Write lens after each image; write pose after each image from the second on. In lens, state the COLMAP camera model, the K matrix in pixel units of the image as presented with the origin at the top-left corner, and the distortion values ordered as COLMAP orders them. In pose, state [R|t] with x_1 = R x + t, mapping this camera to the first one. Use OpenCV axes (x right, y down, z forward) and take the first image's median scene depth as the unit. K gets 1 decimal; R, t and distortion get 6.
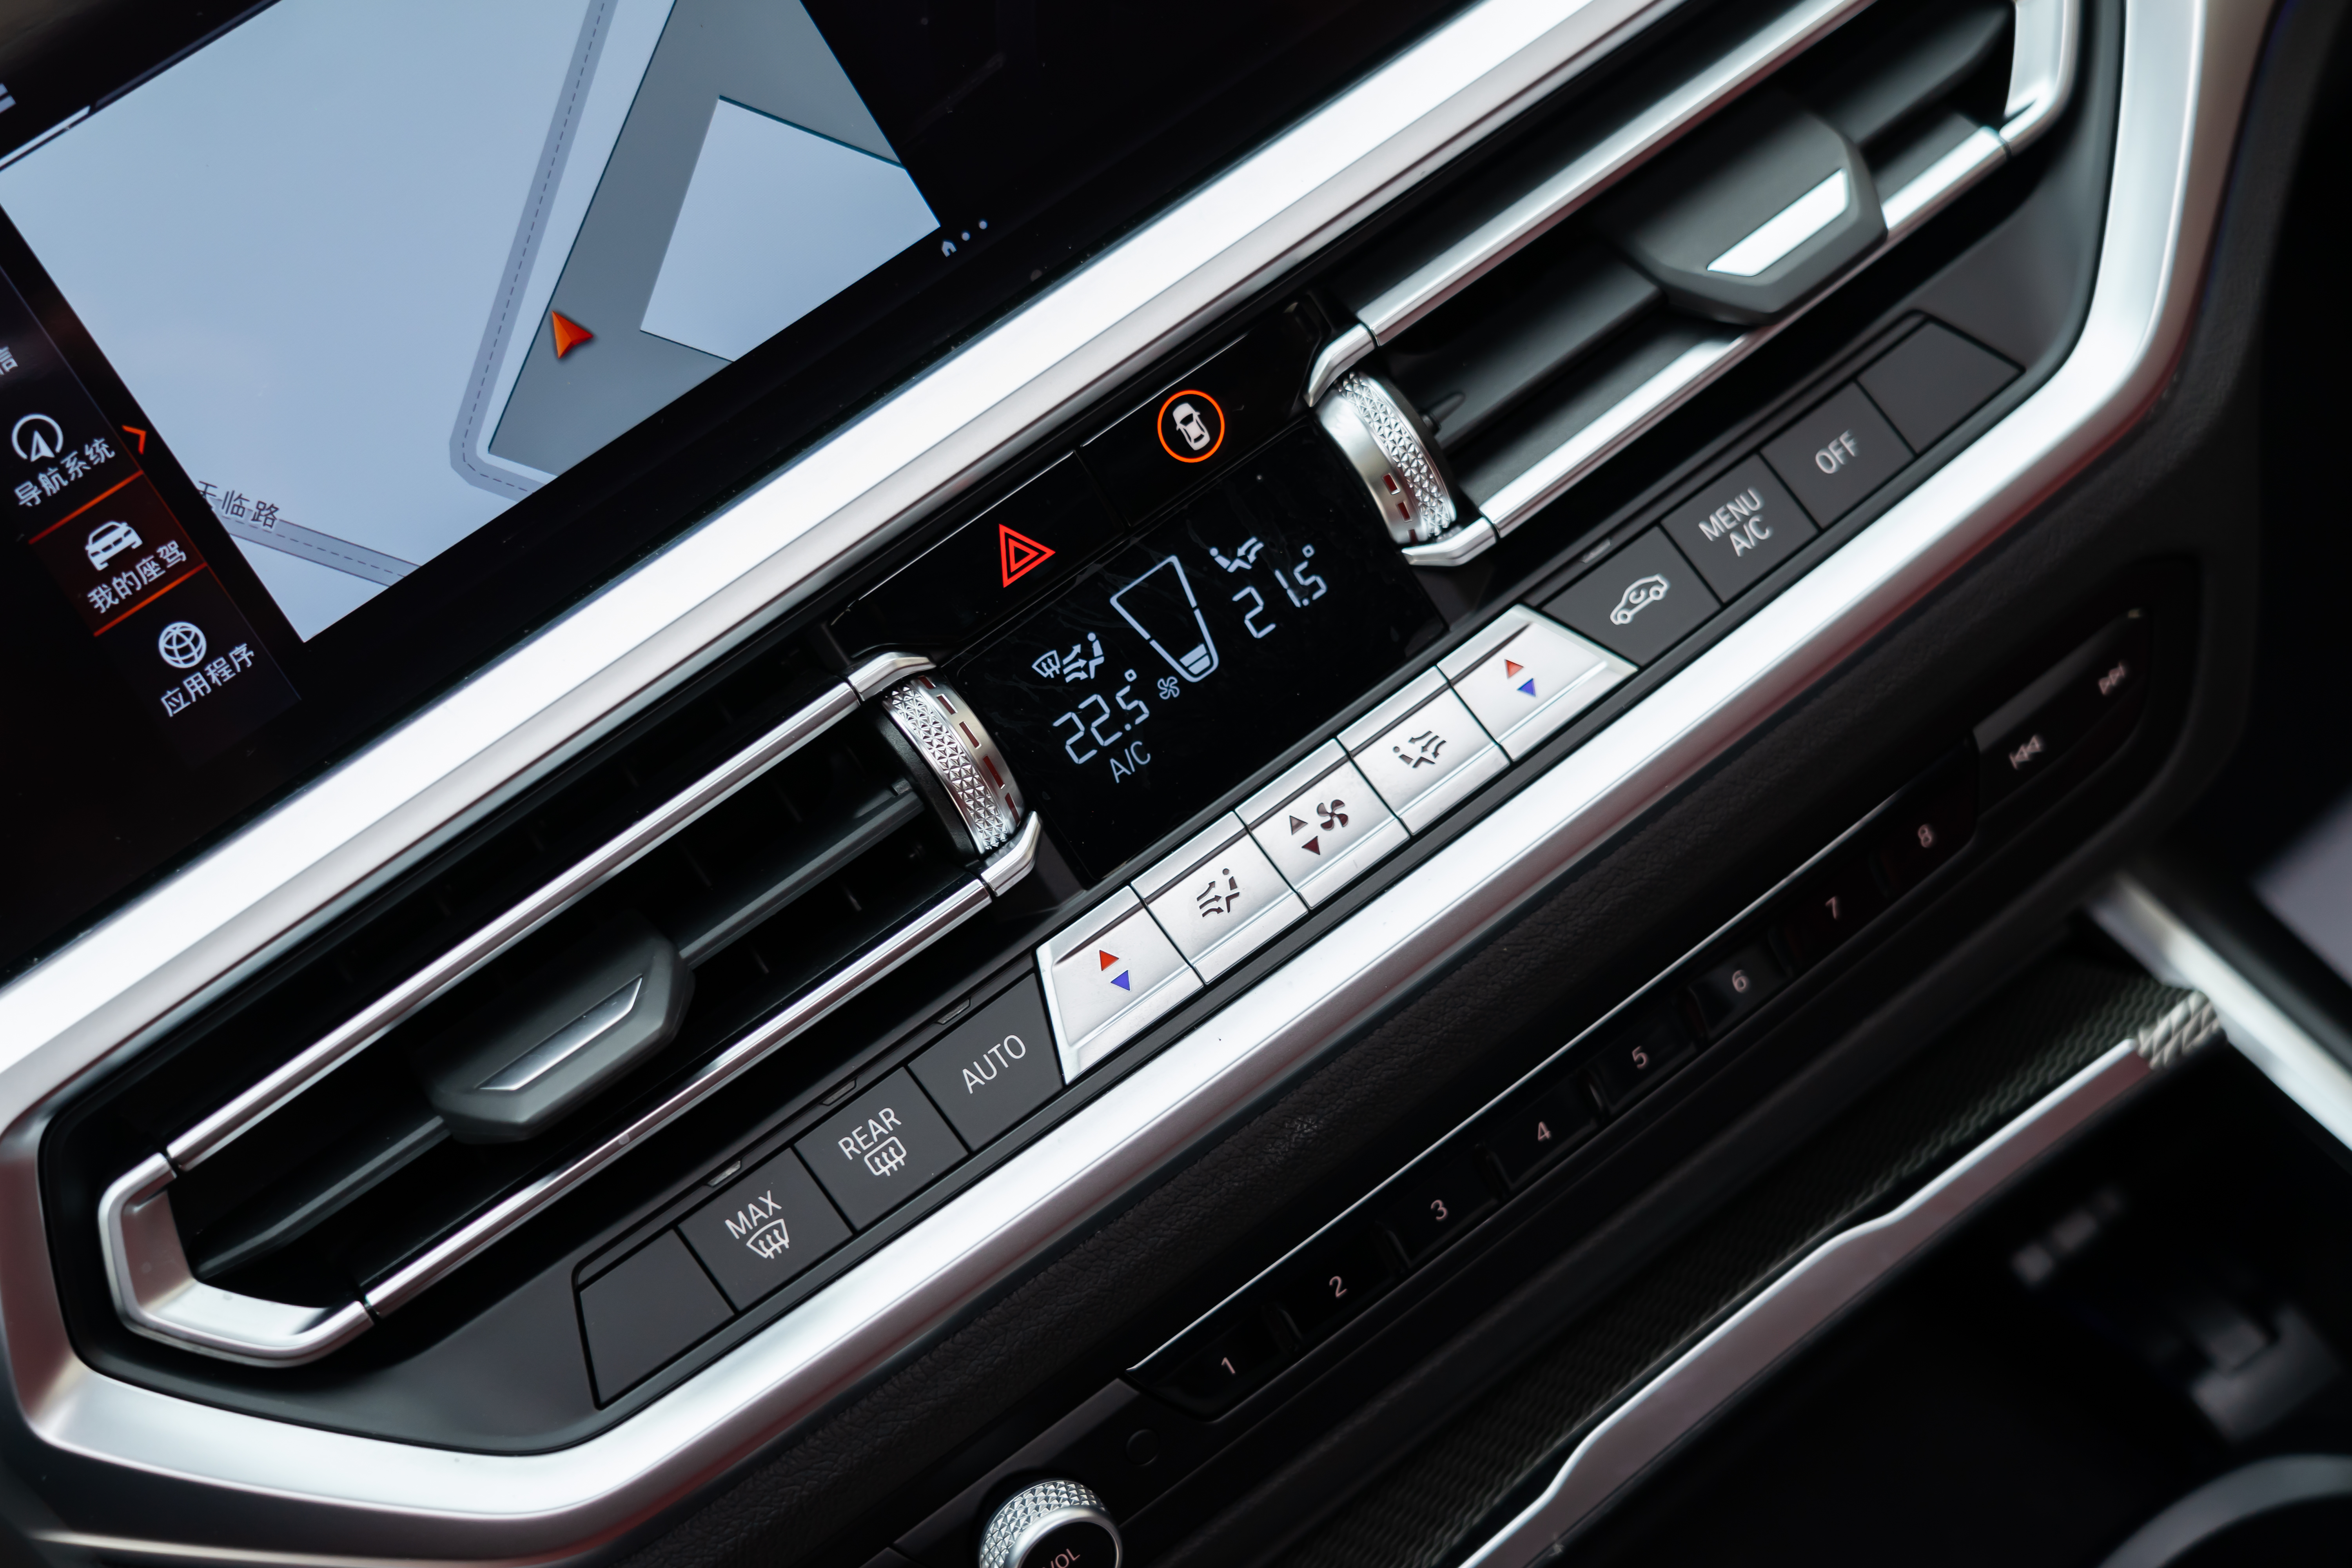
lens RADIAL K [[3676.2, 0, 1188.5], [0, 3676.2, 792.7], [0, 0, 1]] dist [0.034685, 0.000000]
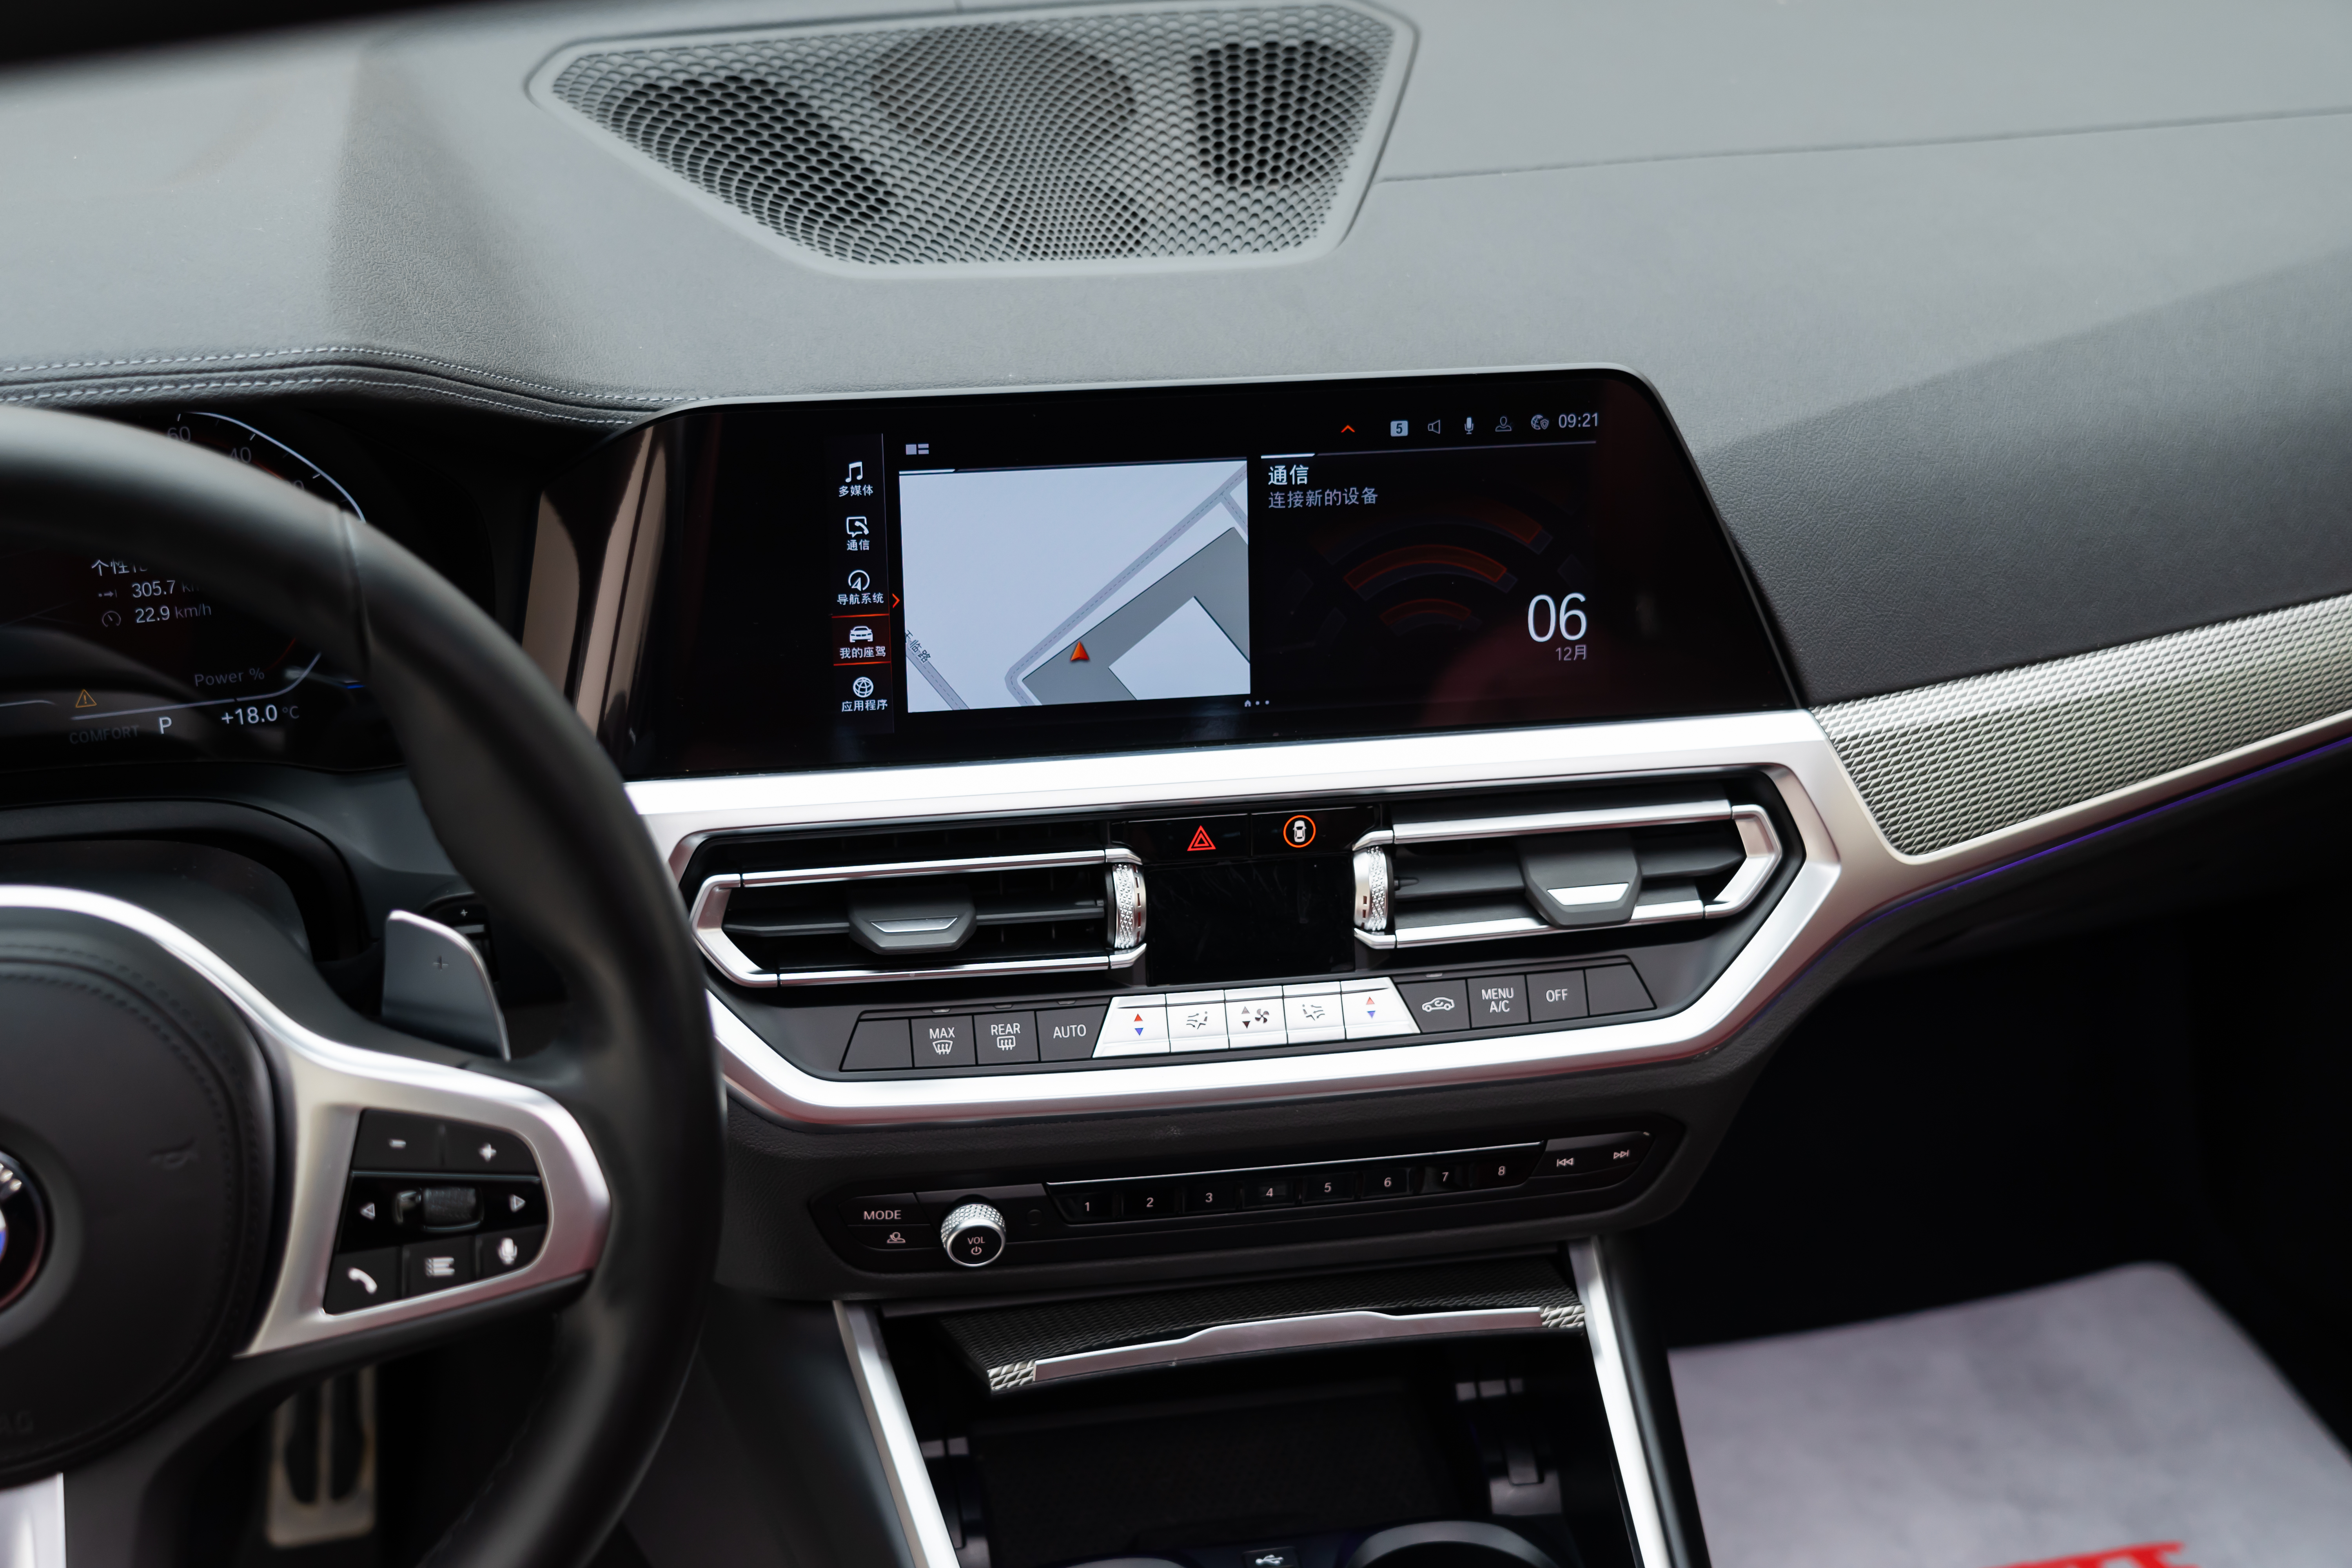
lens RADIAL K [[3448.1, 0, 1161.9], [0, 3448.1, 785.8], [0, 0, 1]] dist [0.065351, 0.000000]
pose [[0.849649, 0.525748, -0.041047, 0.001183], [-0.525454, 0.850620, 0.018521, -0.117836], [0.044653, 0.005832, 0.998986, -1.049075]]
